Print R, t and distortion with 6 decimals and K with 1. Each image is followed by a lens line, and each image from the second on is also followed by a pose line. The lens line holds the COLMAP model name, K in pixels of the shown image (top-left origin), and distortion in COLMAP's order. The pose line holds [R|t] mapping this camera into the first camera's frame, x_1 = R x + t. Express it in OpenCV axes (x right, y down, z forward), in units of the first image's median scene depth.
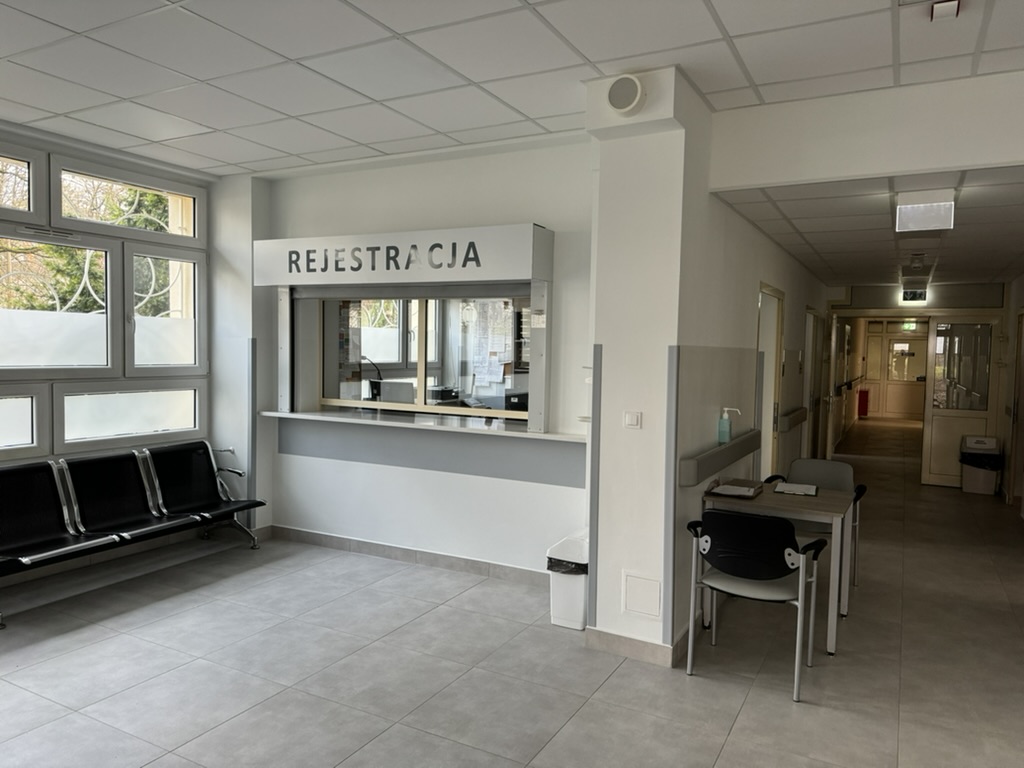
lens RADIAL K [[717.3, 0, 510.2], [0, 717.3, 386.7], [0, 0, 1]] dist [0.030909, -0.047227]
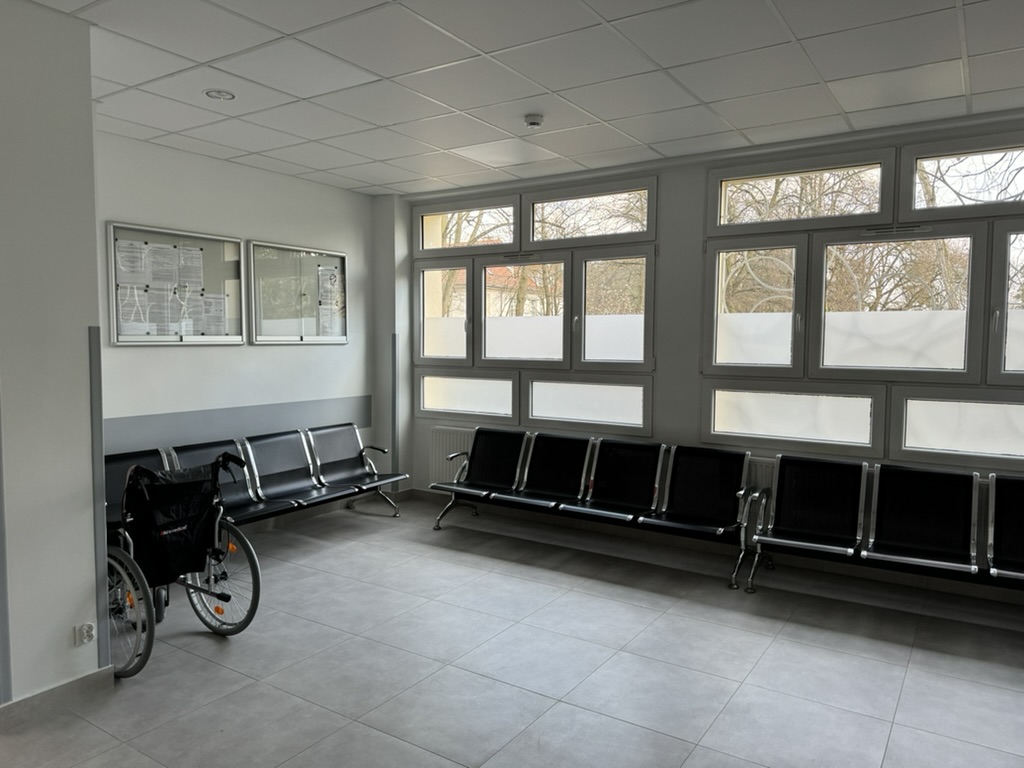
lens RADIAL K [[717.3, 0, 512.6], [0, 717.3, 386.4], [0, 0, 1]] dist [0.030909, -0.047227]
pose [[-0.096268, 0.042868, -0.994432, 0.407036], [-0.056111, 0.997250, 0.048422, -0.023657], [0.993773, 0.060460, -0.093598, 0.635814]]
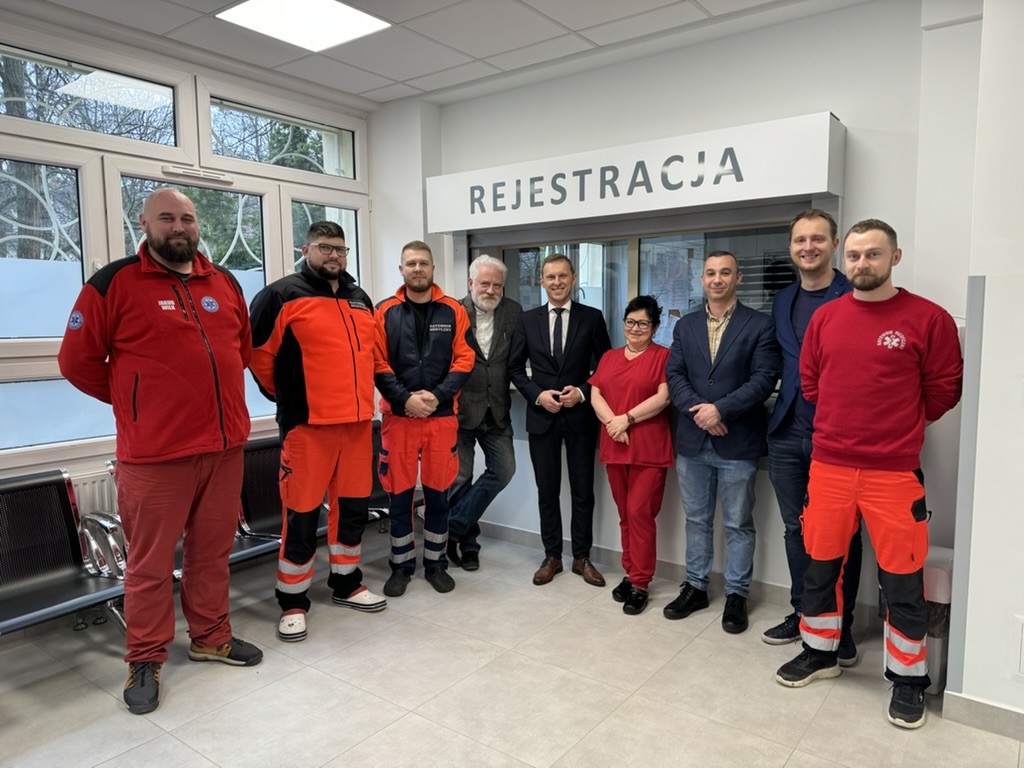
lens RADIAL K [[717.3, 0, 510.9], [0, 717.3, 392.6], [0, 0, 1]] dist [0.030909, -0.047227]
pose [[0.987564, -0.014098, -0.156585, -0.168177], [0.021958, 0.998578, 0.048579, 0.006270], [0.155678, -0.051413, 0.986469, 0.237238]]
